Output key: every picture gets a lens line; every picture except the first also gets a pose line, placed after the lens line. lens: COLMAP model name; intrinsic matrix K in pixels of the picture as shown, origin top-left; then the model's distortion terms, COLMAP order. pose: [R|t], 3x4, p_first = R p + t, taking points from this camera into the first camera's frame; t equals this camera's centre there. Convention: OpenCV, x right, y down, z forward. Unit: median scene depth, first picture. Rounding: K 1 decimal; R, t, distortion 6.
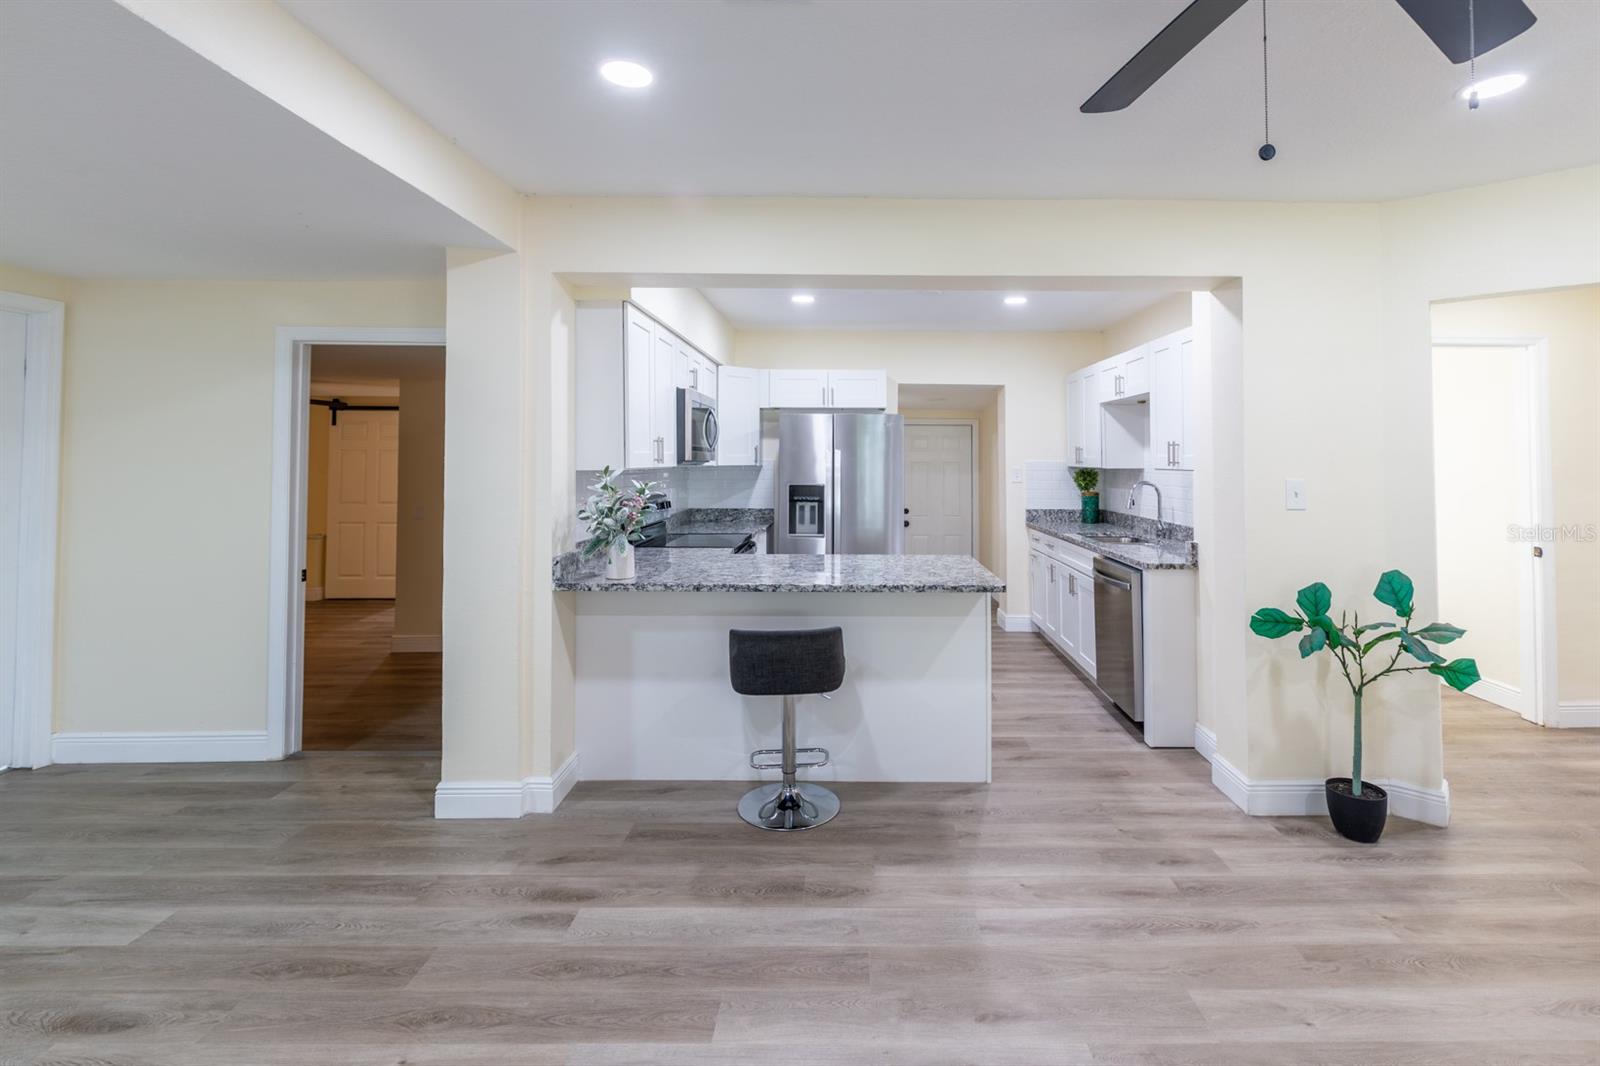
lens RADIAL K [[740.5, 0, 862.9], [0, 740.5, 444.0], [0, 0, 1]] dist [0.000709, -0.000874]
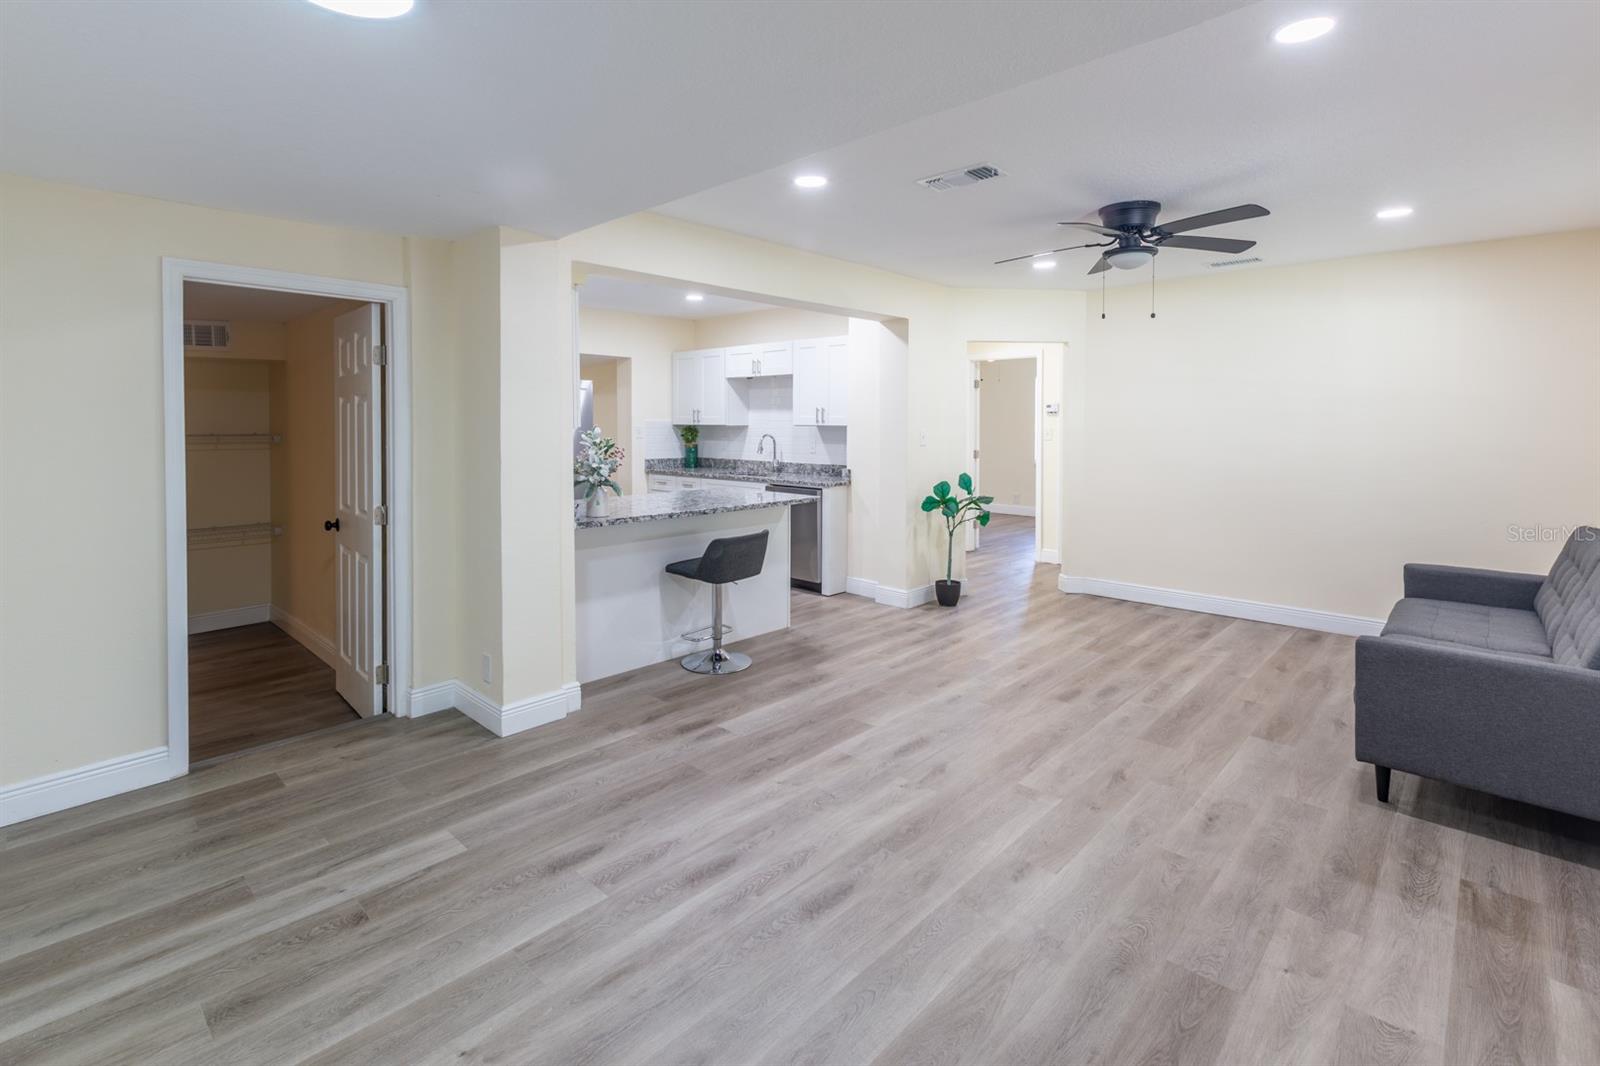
lens RADIAL K [[753.2, 0, 796.6], [0, 753.2, 438.3], [0, 0, 1]] dist [-0.001018, -0.000363]
pose [[0.689747, -0.019178, 0.723797, -1.065685], [-0.015240, 0.999043, 0.040994, -0.005032], [-0.723890, -0.039306, 0.688794, -0.097281]]
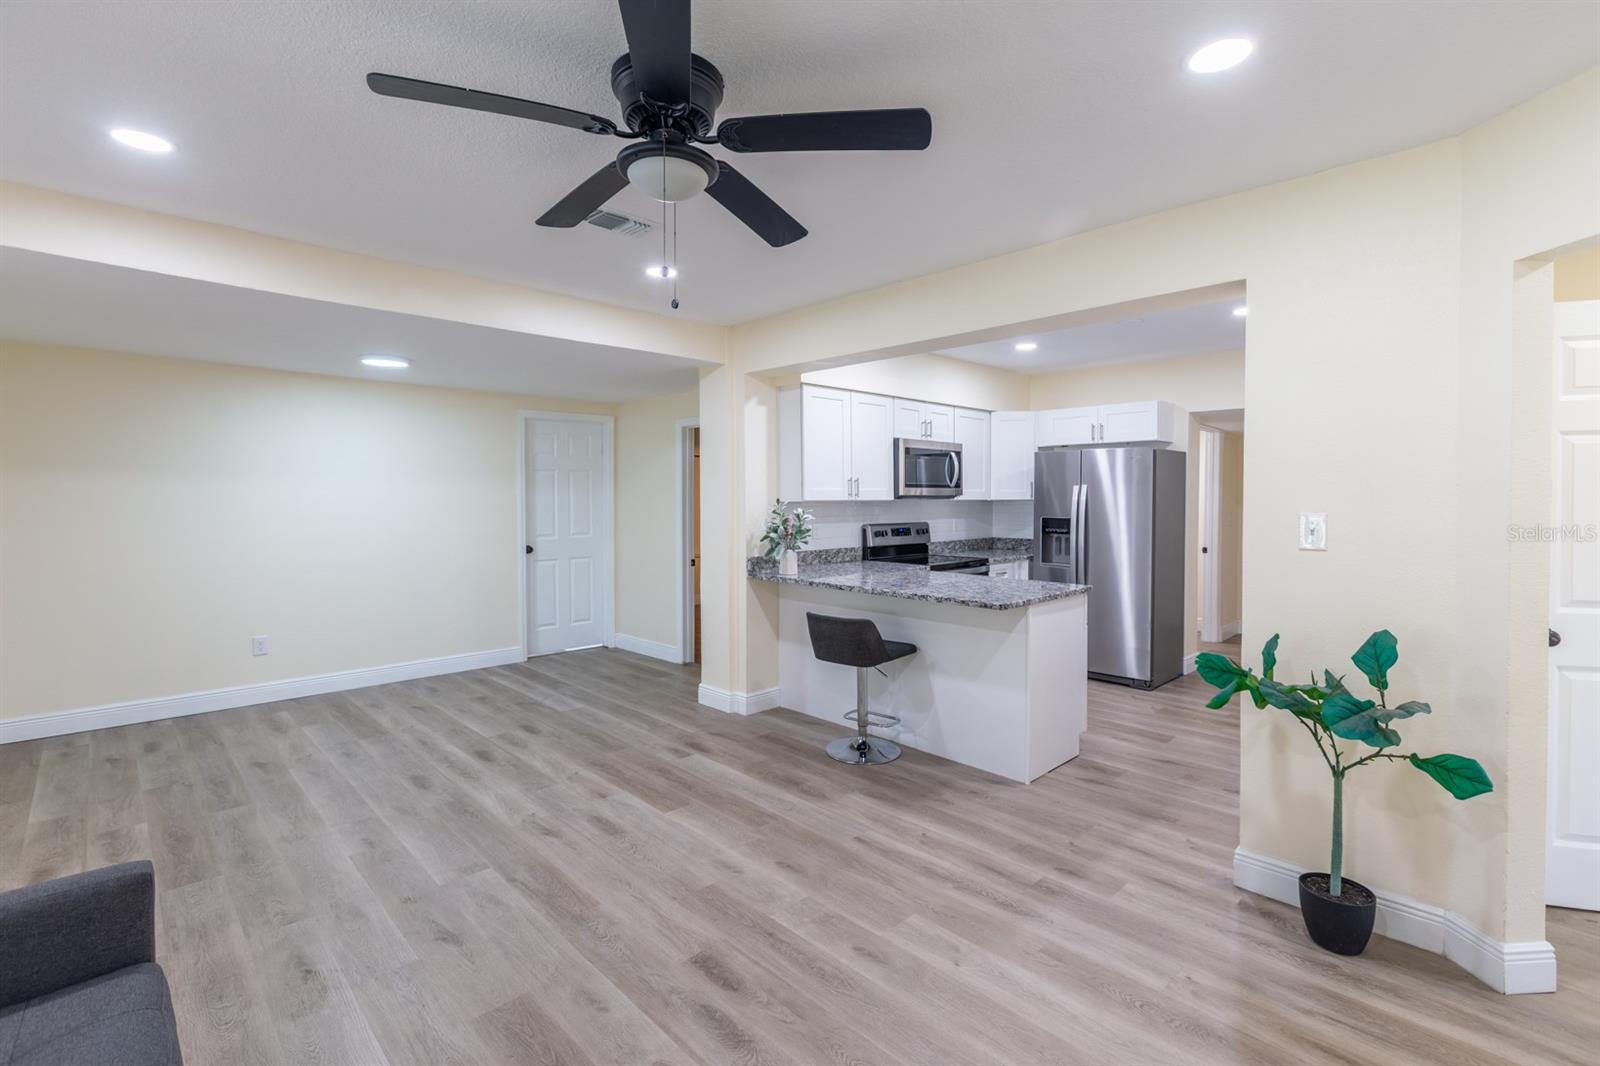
lens RADIAL K [[740.0, 0, 812.5], [0, 740.0, 510.2], [0, 0, 1]] dist [0.000199, -0.000937]
pose [[0.686127, 0.009885, -0.727415, 0.837416], [0.018917, 0.999327, 0.031423, 0.007732], [0.727236, -0.035320, 0.685478, 0.026278]]
